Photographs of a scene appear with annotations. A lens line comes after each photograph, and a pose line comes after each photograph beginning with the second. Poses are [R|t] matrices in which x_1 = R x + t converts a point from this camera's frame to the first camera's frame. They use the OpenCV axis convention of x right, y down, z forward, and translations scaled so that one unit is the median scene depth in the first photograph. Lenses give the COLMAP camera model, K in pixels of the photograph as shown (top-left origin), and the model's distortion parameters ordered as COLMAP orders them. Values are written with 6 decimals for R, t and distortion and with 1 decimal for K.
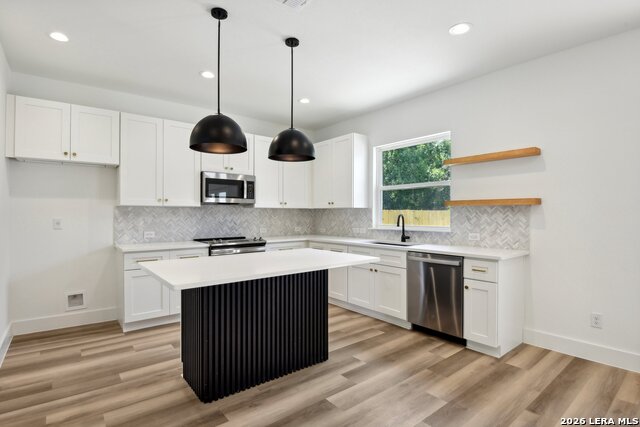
lens RADIAL K [[317.9, 0, 319.2], [0, 317.9, 216.2], [0, 0, 1]] dist [0.002917, 0.000487]
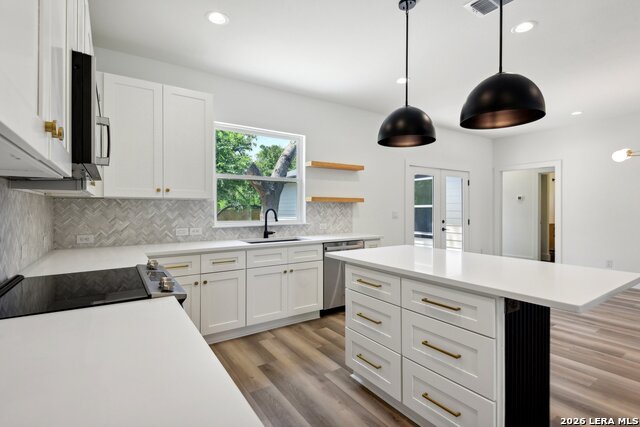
lens RADIAL K [[309.8, 0, 318.8], [0, 309.8, 207.4], [0, 0, 1]] dist [0.031094, 0.000036]
pose [[0.095015, 0.004337, 0.995466, -0.713872], [0.005952, 0.999970, -0.004925, -0.004430], [-0.995458, 0.006393, 0.094987, 0.867693]]
